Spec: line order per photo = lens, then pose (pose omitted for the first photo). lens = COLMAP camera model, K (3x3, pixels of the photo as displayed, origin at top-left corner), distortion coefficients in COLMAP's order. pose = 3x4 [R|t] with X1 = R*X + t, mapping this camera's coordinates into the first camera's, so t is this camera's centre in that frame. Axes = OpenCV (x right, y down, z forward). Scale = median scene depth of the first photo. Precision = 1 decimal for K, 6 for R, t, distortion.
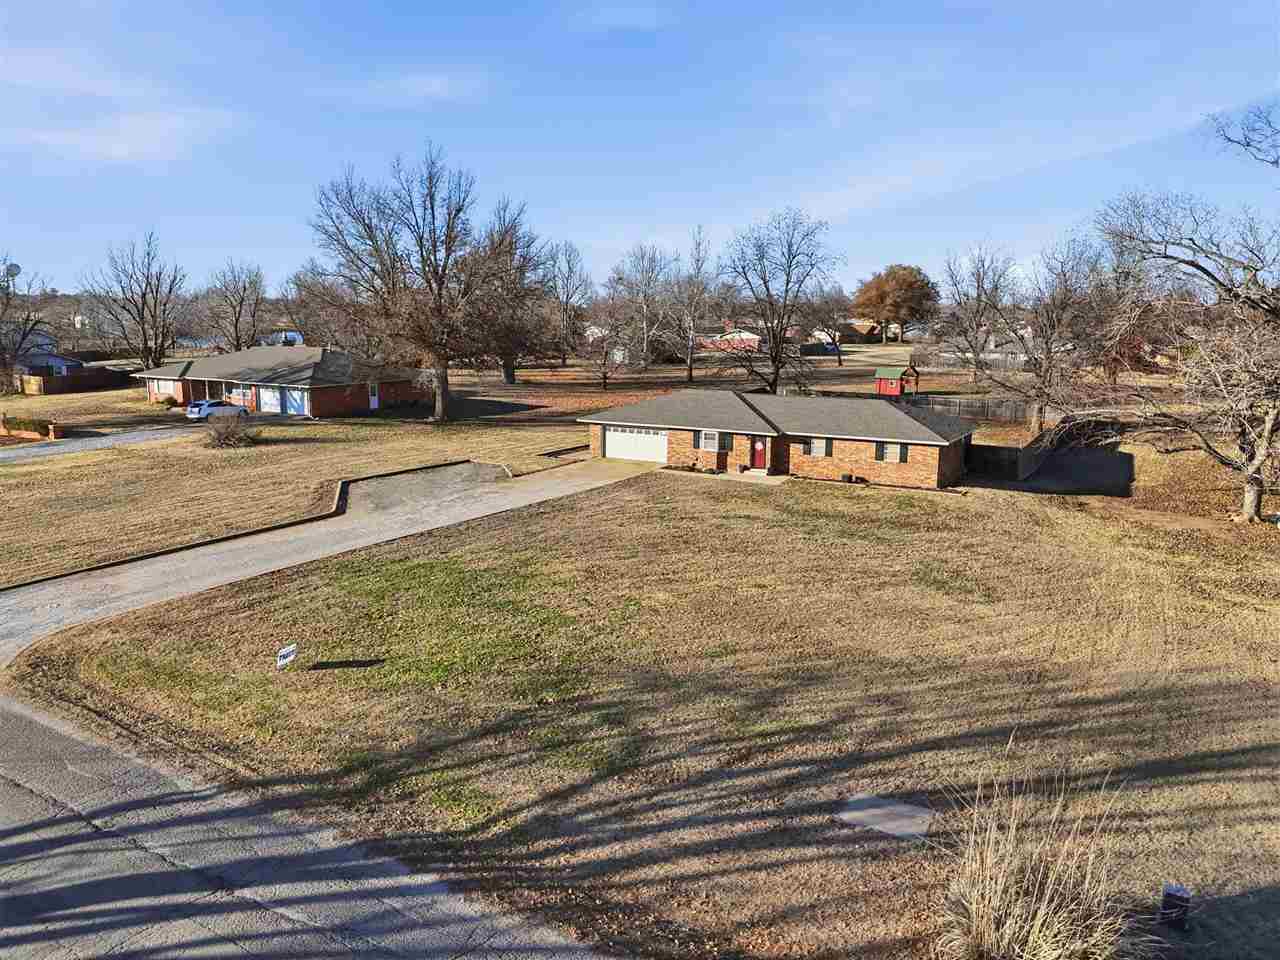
lens RADIAL K [[934.9, 0, 640.0], [0, 934.9, 480.0], [0, 0, 1]] dist [0.073477, -0.105616]
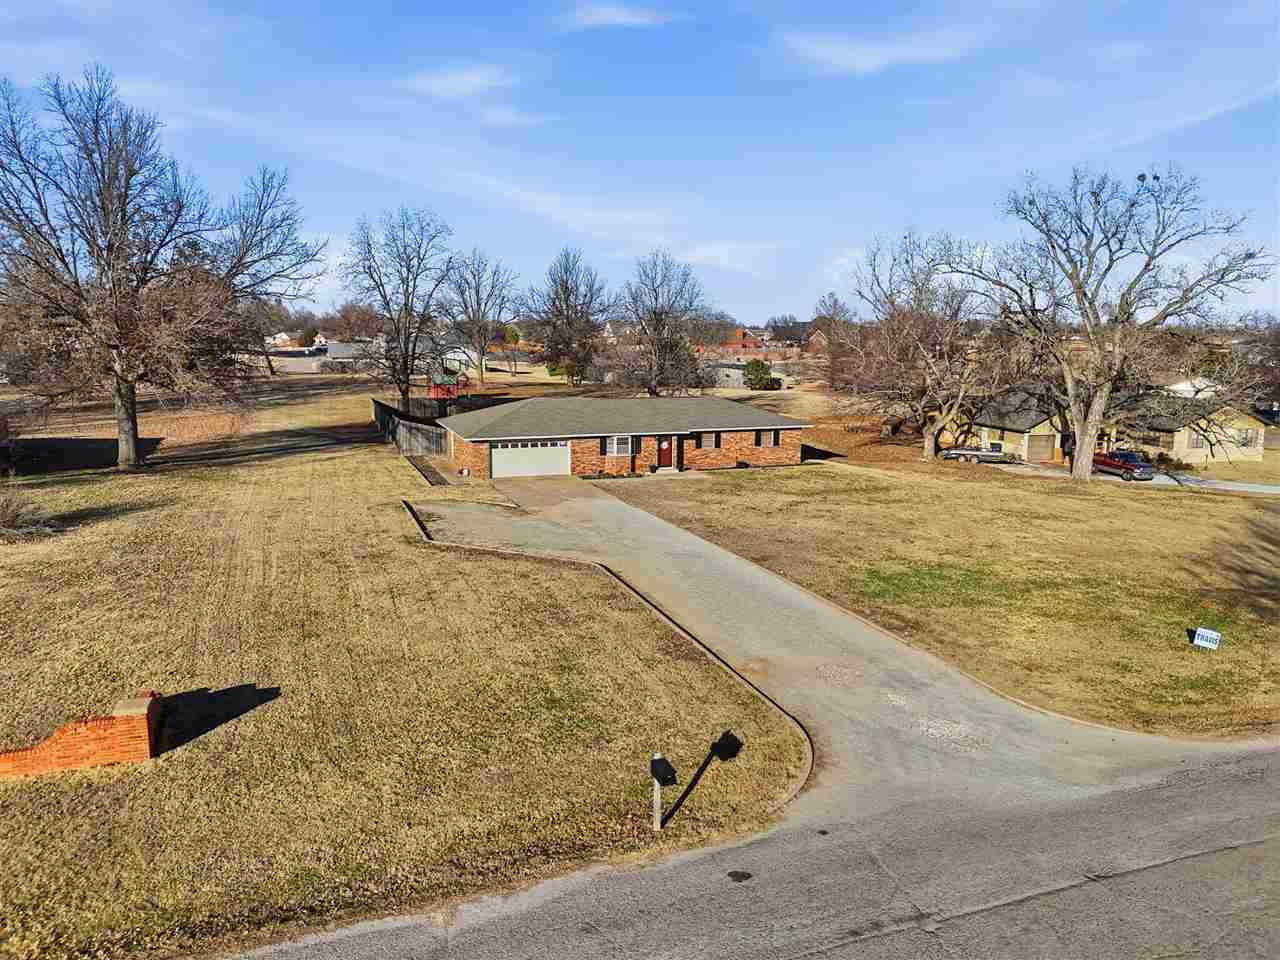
lens RADIAL K [[934.9, 0, 640.0], [0, 934.9, 480.0], [0, 0, 1]] dist [0.073477, -0.105616]
pose [[0.639770, -0.128358, 0.757772, -0.697440], [0.125012, 0.990205, 0.062184, -0.066994], [-0.758331, 0.054947, 0.649549, 0.340729]]
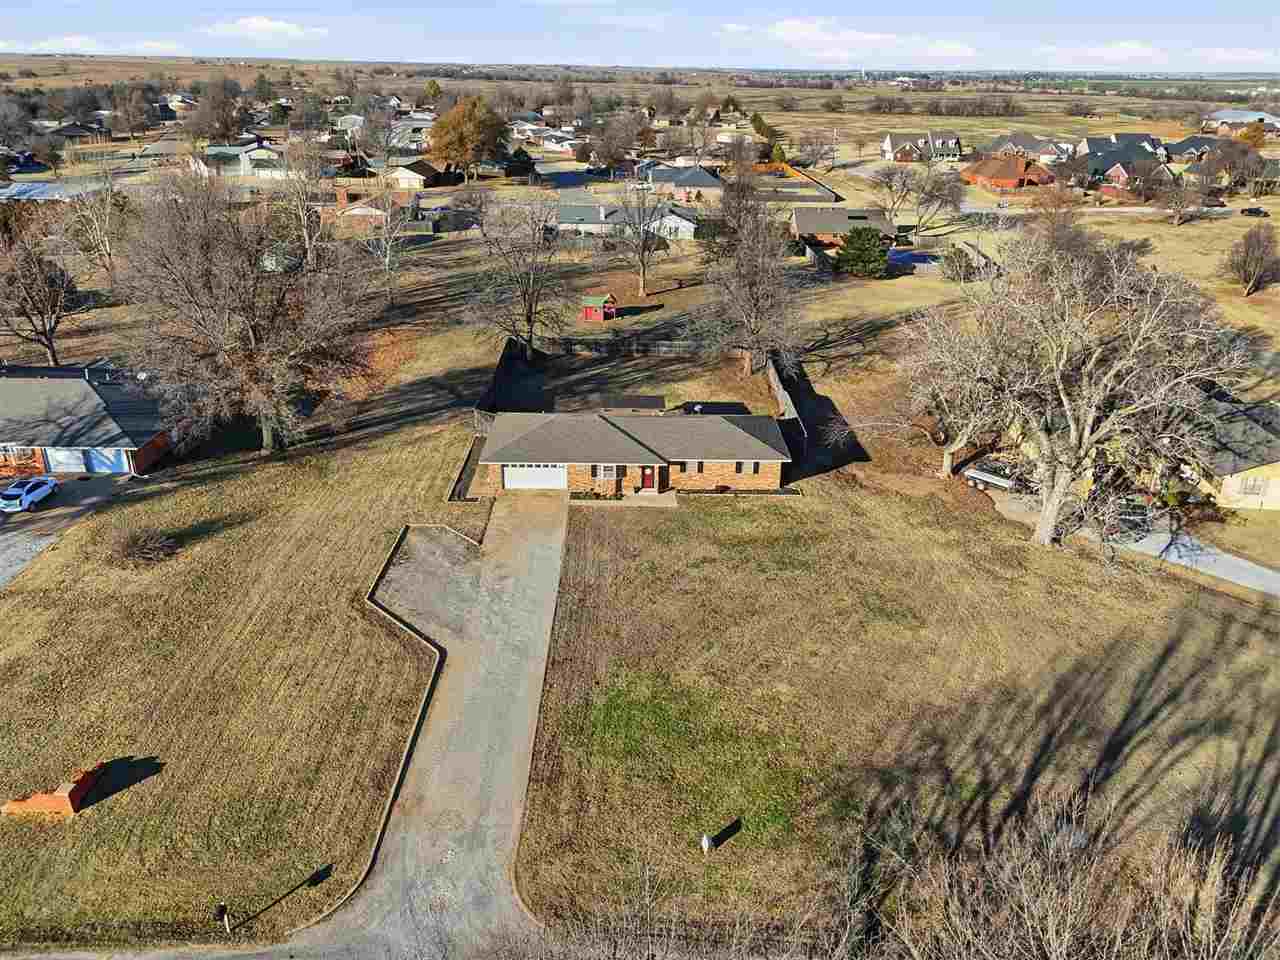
lens RADIAL K [[934.9, 0, 640.0], [0, 934.9, 480.0], [0, 0, 1]] dist [0.073477, -0.105616]
pose [[0.858678, -0.198065, 0.472696, -0.484547], [0.076735, 0.961595, 0.263527, -0.360924], [-0.506738, -0.190012, 0.840900, -0.059714]]
